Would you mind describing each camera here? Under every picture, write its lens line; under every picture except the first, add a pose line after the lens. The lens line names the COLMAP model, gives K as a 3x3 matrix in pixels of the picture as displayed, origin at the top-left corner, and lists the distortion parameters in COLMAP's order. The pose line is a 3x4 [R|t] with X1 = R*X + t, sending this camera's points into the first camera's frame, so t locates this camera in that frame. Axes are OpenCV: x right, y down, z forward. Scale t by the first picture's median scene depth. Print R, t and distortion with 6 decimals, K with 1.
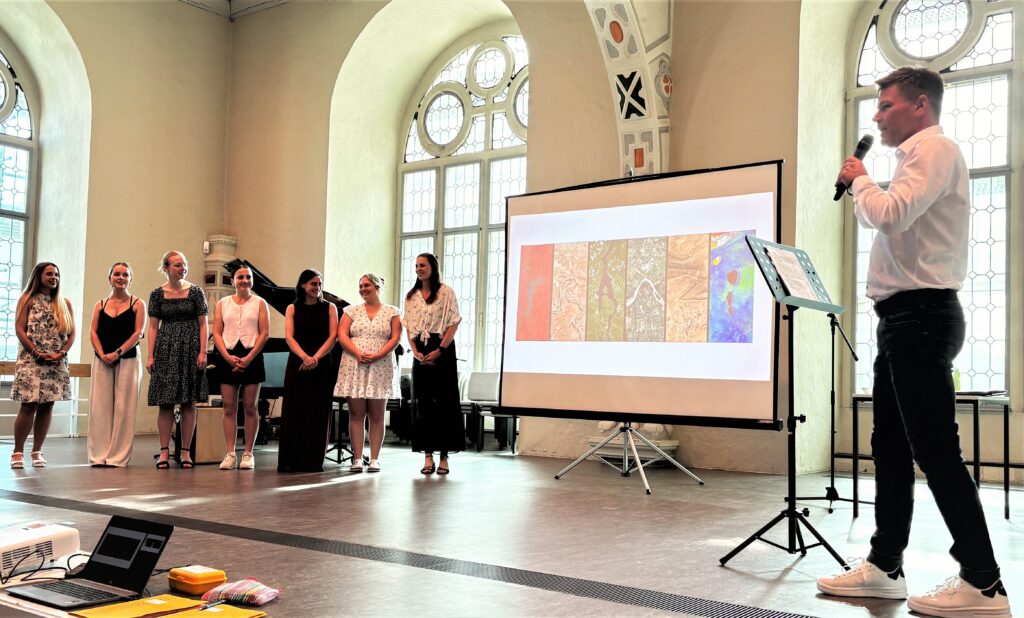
lens RADIAL K [[939.6, 0, 543.2], [0, 939.6, 345.5], [0, 0, 1]] dist [0.037796, -0.005968]
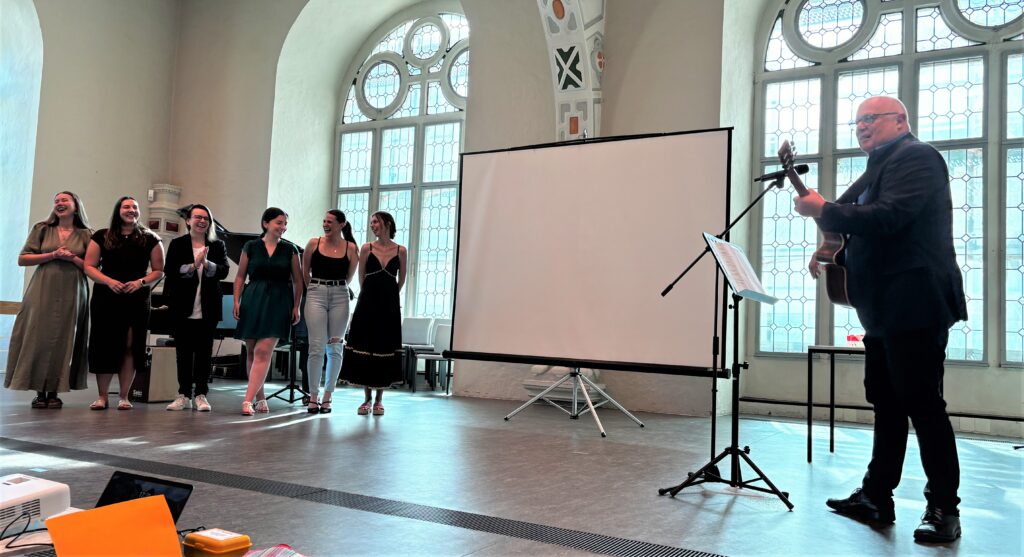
lens RADIAL K [[810.6, 0, 512.0], [0, 810.6, 278.5], [0, 0, 1]] dist [0.032237, -0.001045]
pose [[0.994663, 0.024718, 0.100171, -0.047145], [-0.022534, 0.999484, -0.022880, 0.001889], [-0.100684, 0.020501, 0.994707, 0.054984]]
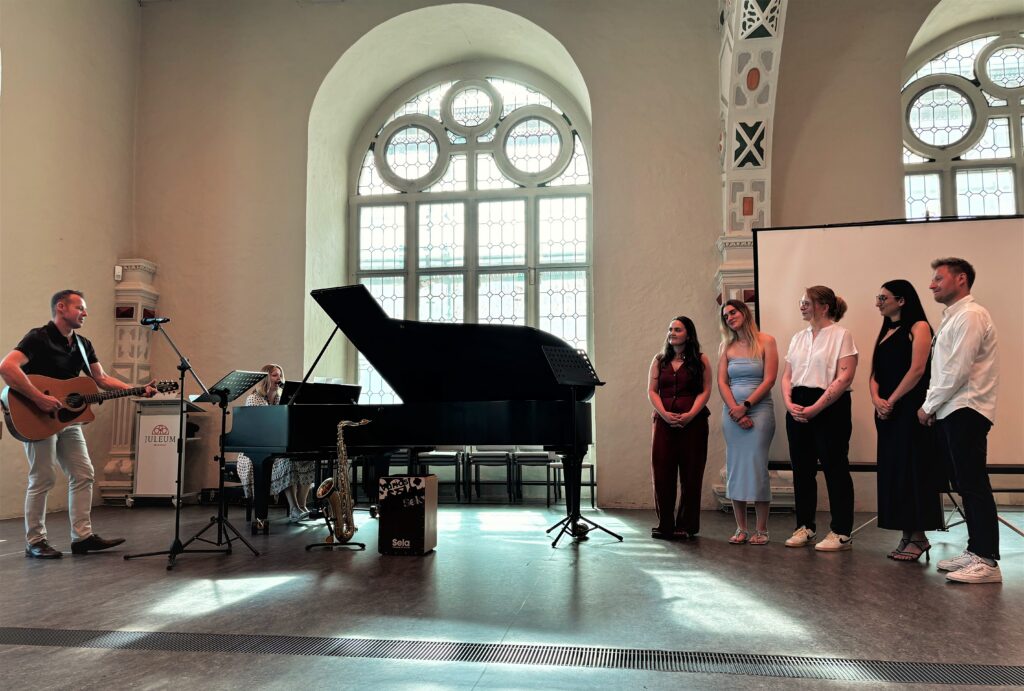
lens RADIAL K [[770.0, 0, 513.6], [0, 770.0, 371.3], [0, 0, 1]] dist [0.024315, -0.000187]
pose [[0.892036, 0.003976, 0.451947, -0.393590], [0.008354, 0.999645, -0.025283, -0.000917], [-0.451888, 0.026329, 0.891686, 0.290361]]
